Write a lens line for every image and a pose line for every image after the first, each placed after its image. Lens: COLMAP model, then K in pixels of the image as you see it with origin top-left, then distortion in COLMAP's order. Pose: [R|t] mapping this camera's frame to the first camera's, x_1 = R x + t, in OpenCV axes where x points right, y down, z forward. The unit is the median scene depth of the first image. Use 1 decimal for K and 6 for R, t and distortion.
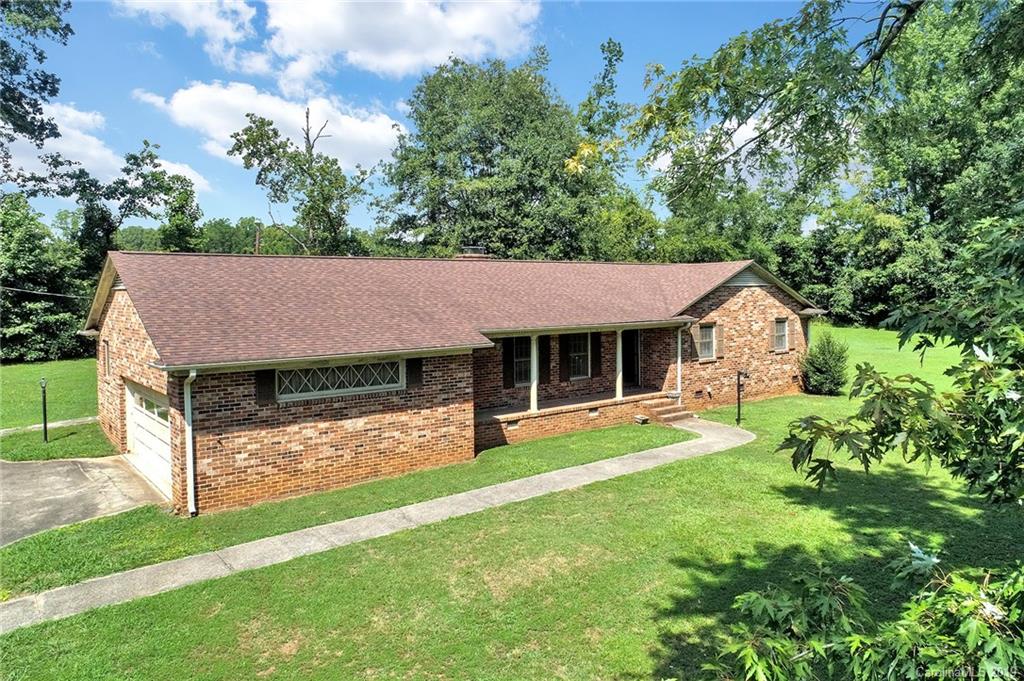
lens RADIAL K [[731.8, 0, 529.0], [0, 731.8, 309.4], [0, 0, 1]] dist [0.003825, -0.001231]
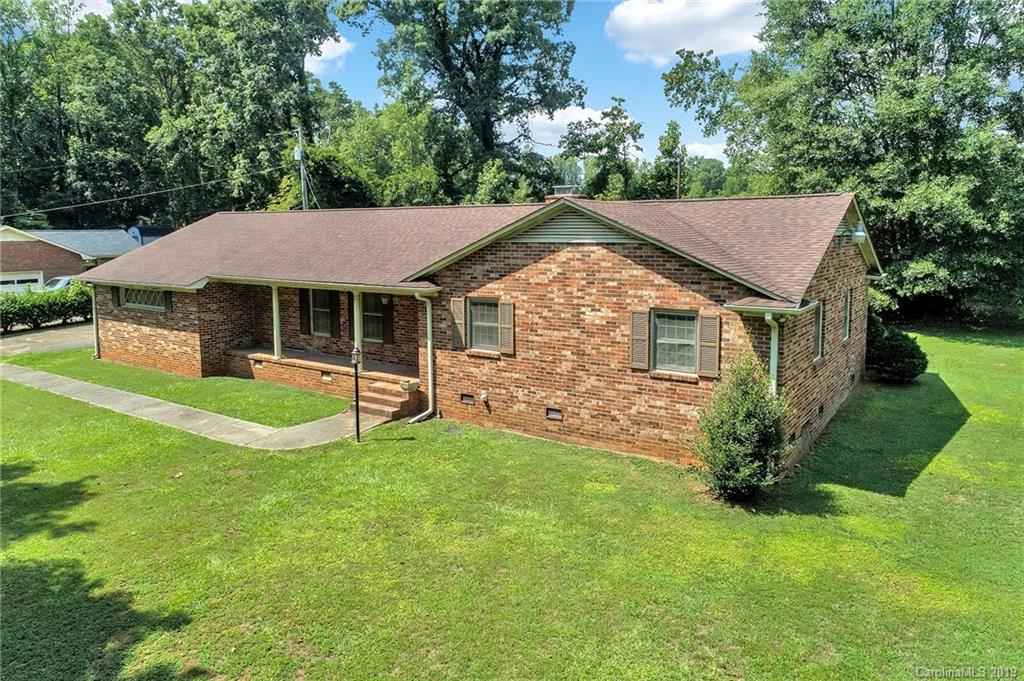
lens RADIAL K [[706.0, 0, 516.2], [0, 706.0, 294.9], [0, 0, 1]] dist [-0.004136, 0.001221]
pose [[0.271725, 0.106784, -0.956432, 1.234499], [-0.019339, 0.994230, 0.105510, -0.074590], [0.962181, -0.010174, 0.272222, 1.226203]]
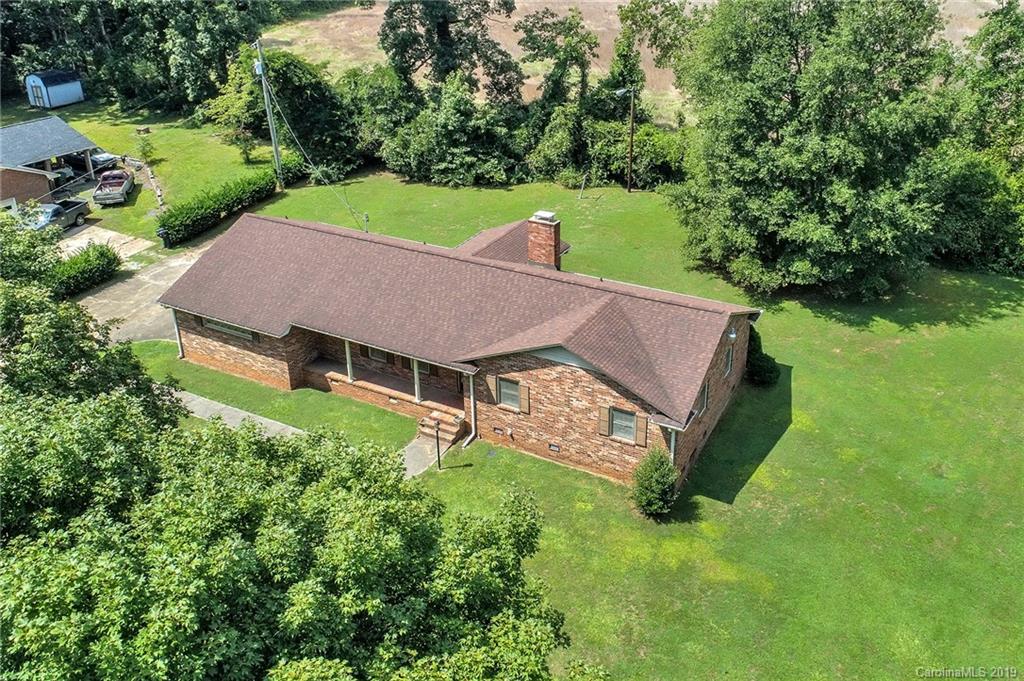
lens RADIAL K [[877.2, 0, 538.1], [0, 877.2, 241.3], [0, 0, 1]] dist [-0.005352, -0.002331]
pose [[0.385125, 0.348672, -0.854462, 1.851986], [-0.018974, 0.928677, 0.370404, -0.928591], [0.922669, -0.126439, 0.364273, 0.854680]]
